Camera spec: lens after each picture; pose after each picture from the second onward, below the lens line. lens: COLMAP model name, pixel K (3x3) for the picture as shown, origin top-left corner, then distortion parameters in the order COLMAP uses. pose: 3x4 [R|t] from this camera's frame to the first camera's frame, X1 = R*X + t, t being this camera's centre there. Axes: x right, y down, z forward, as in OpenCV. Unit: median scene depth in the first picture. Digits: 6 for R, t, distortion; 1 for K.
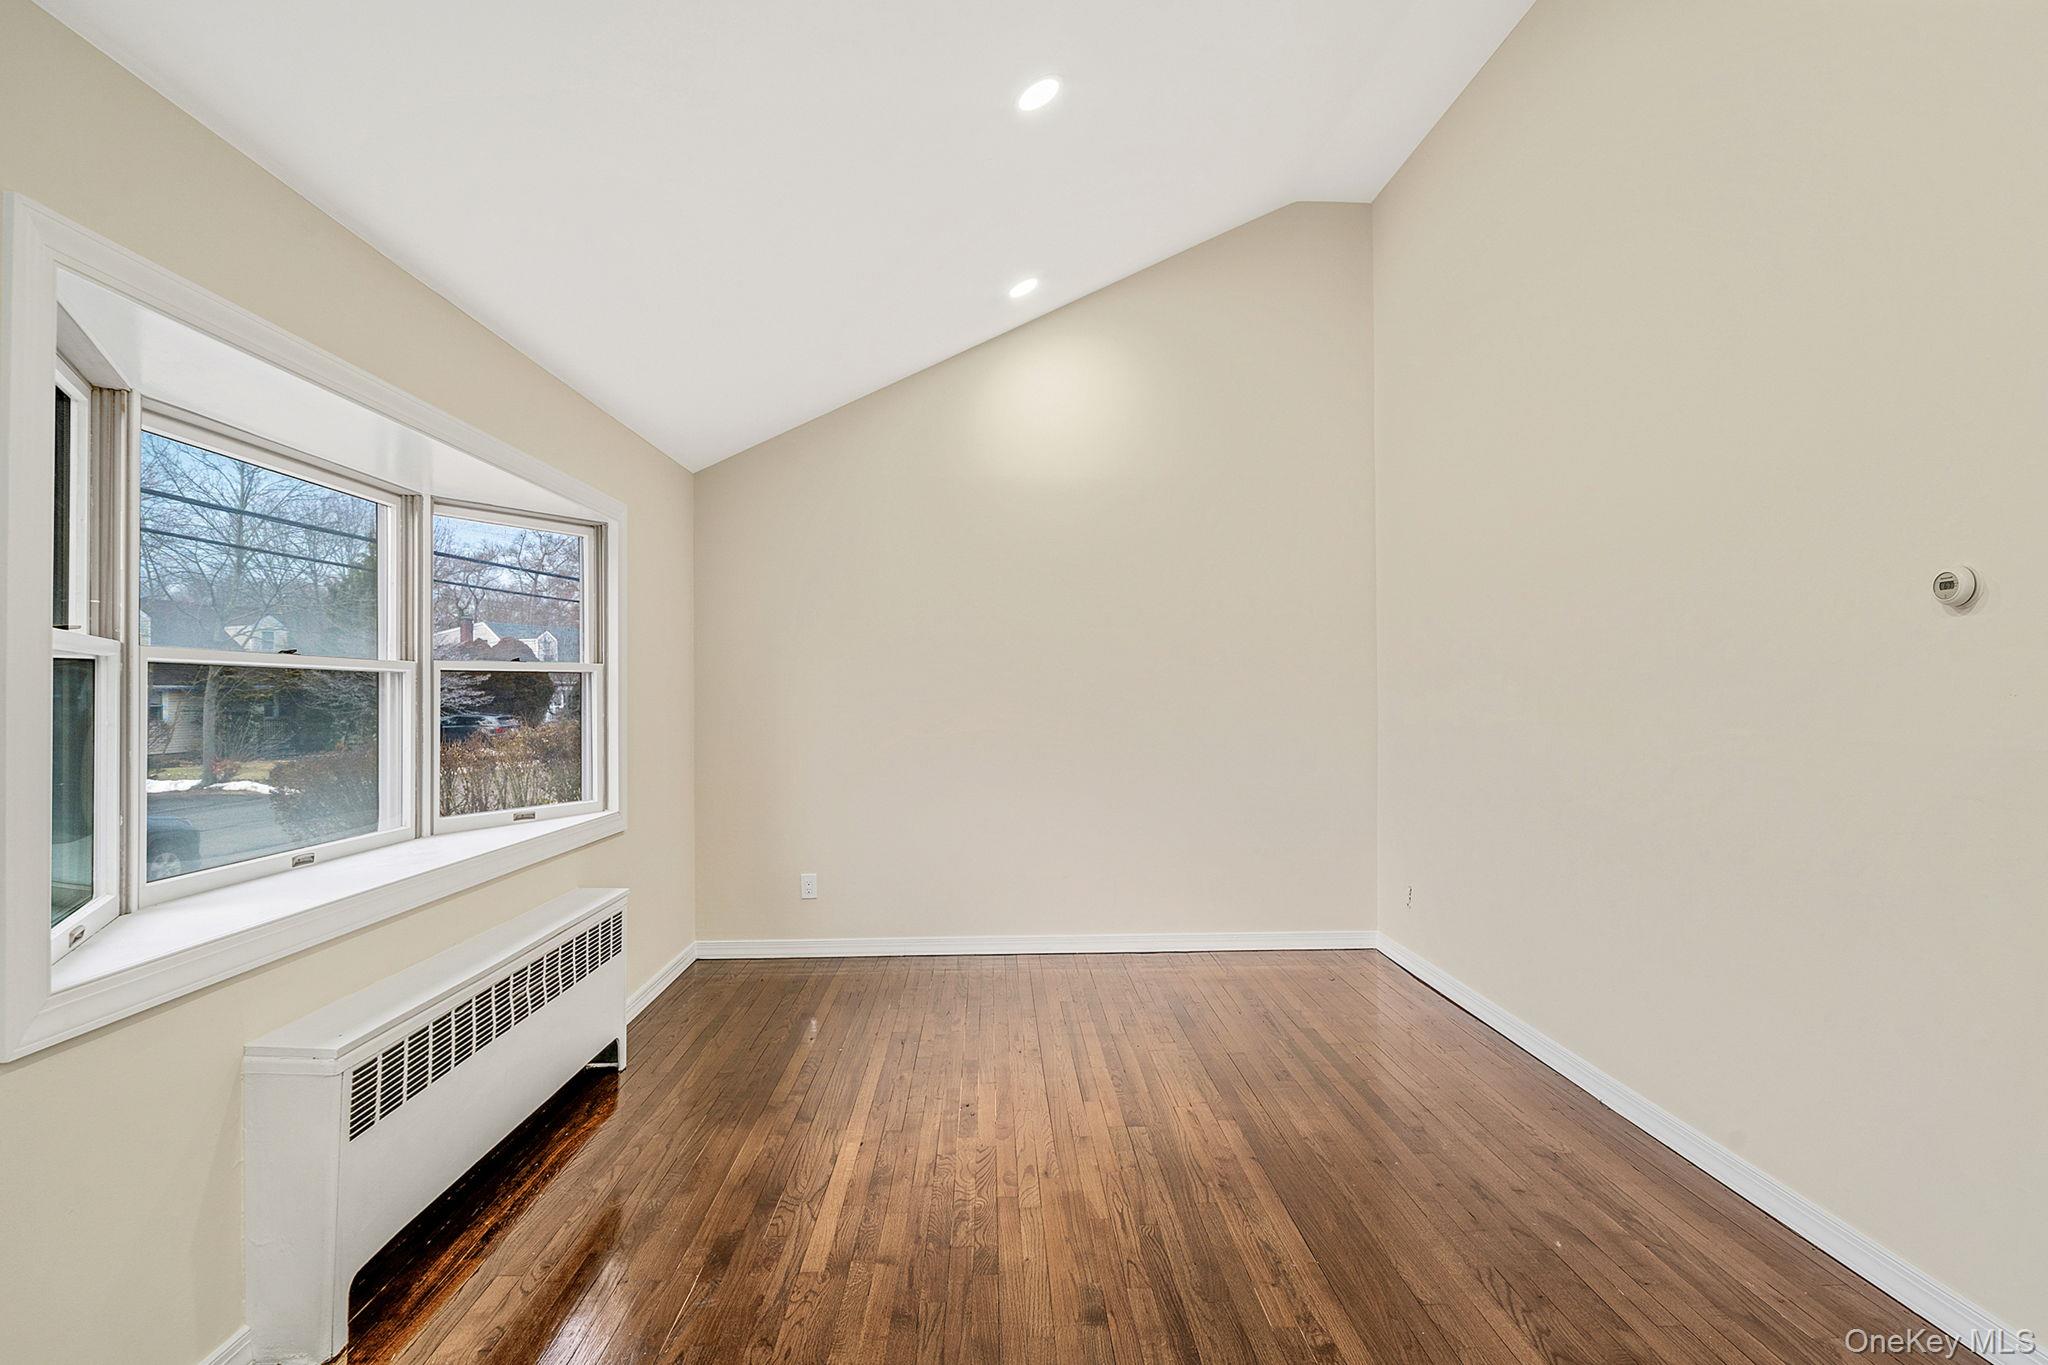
lens RADIAL K [[1006.4, 0, 1024.0], [0, 1006.4, 682.5], [0, 0, 1]] dist [-0.000055, -0.000339]
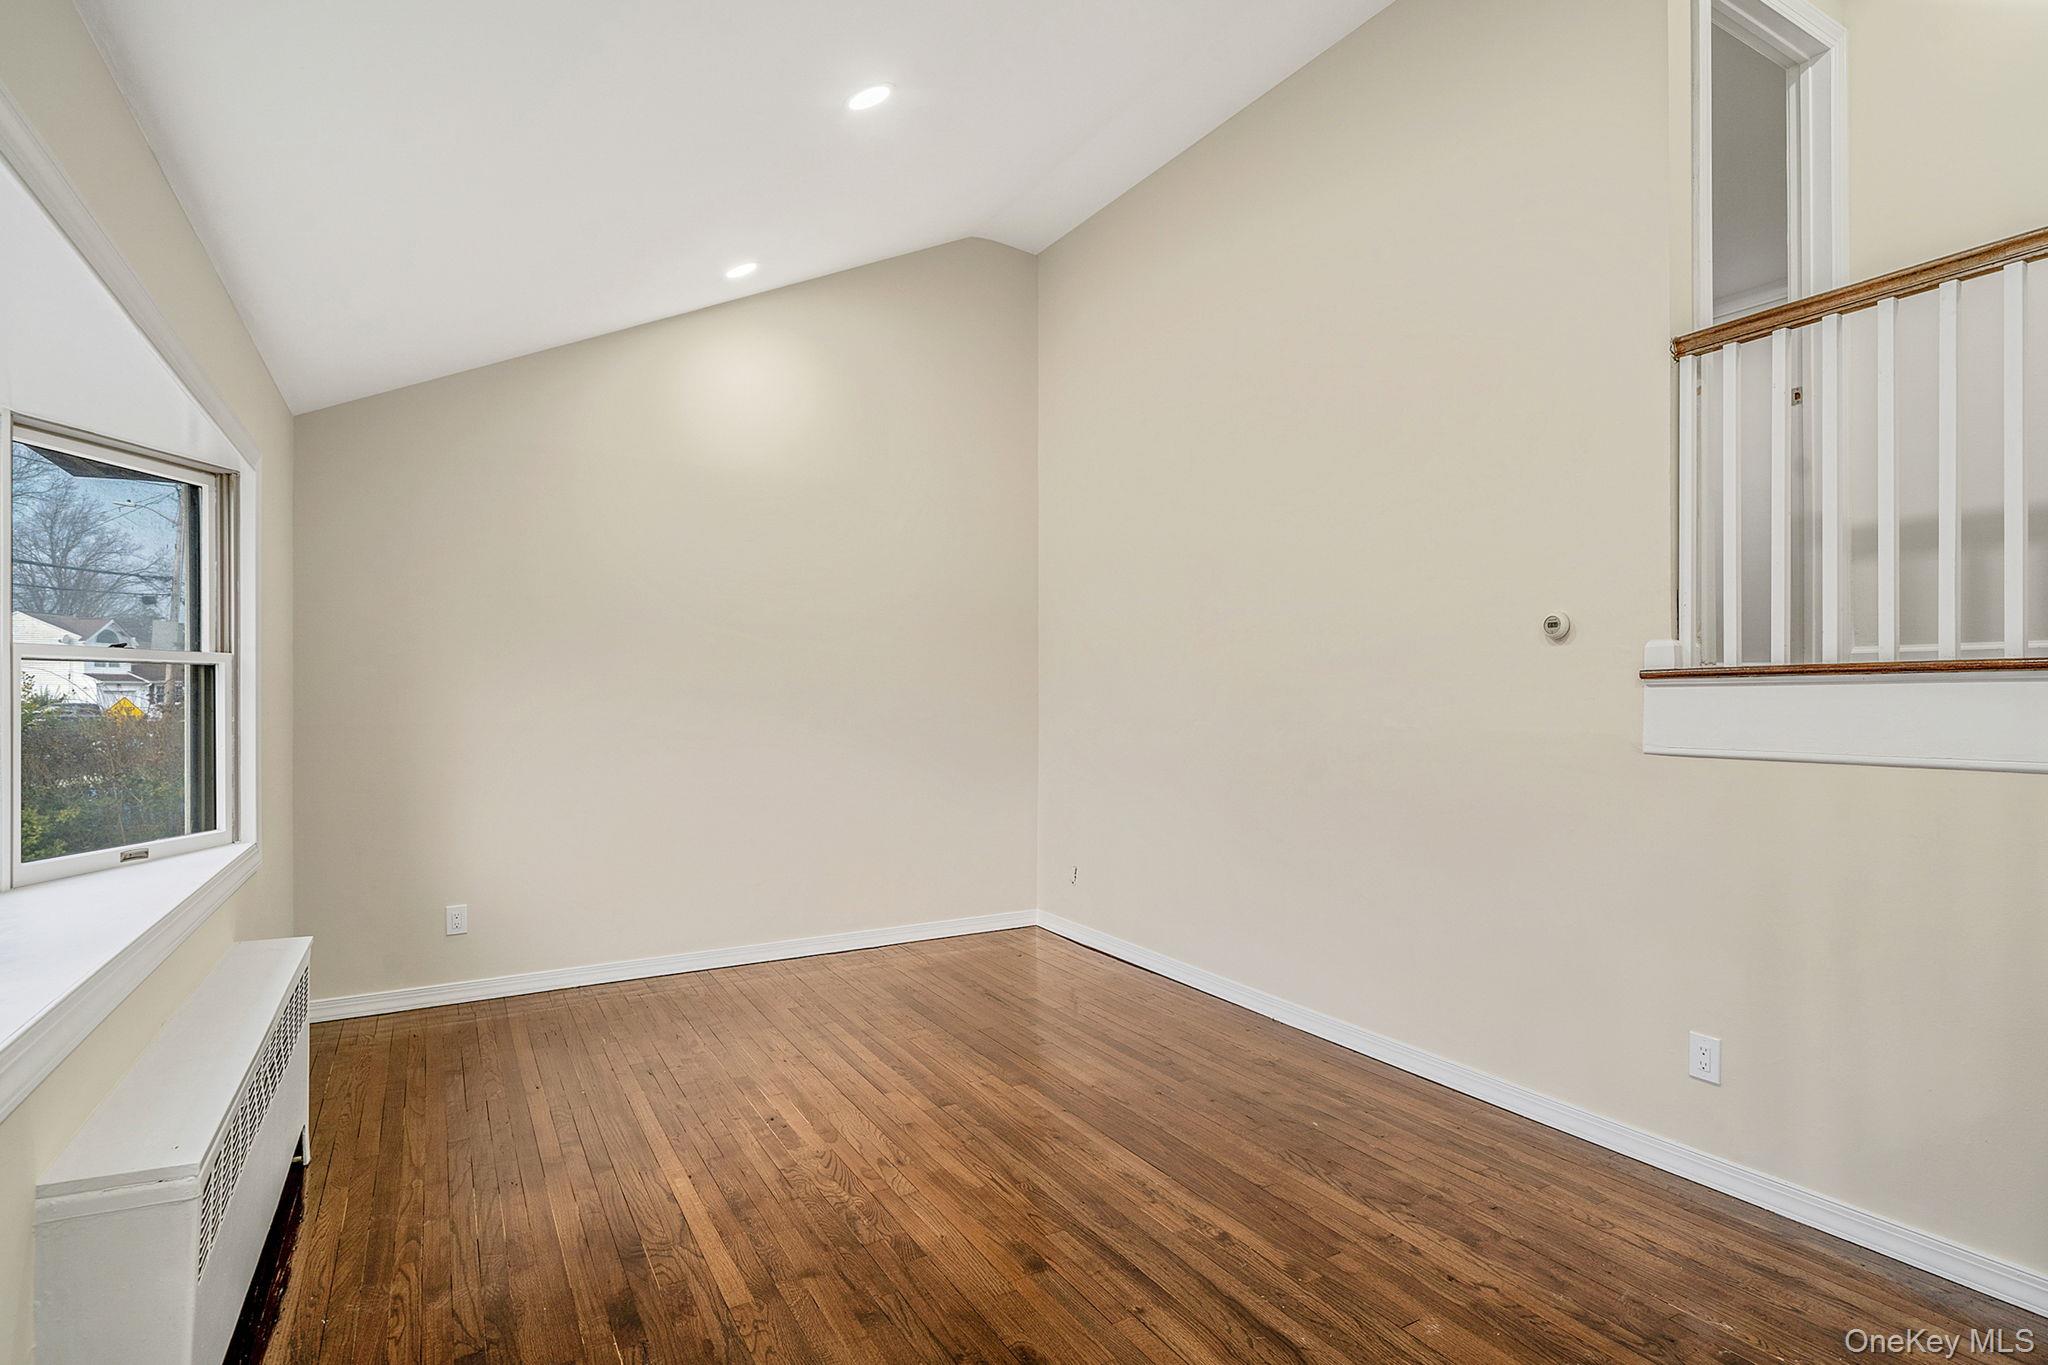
lens RADIAL K [[1016.9, 0, 1025.6], [0, 1016.9, 693.9], [0, 0, 1]] dist [-0.001375, -0.000859]
pose [[0.880157, 0.005363, 0.474653, -0.327244], [-0.009454, 0.999936, 0.006233, 0.002565], [-0.474589, -0.009973, 0.880151, 0.028601]]
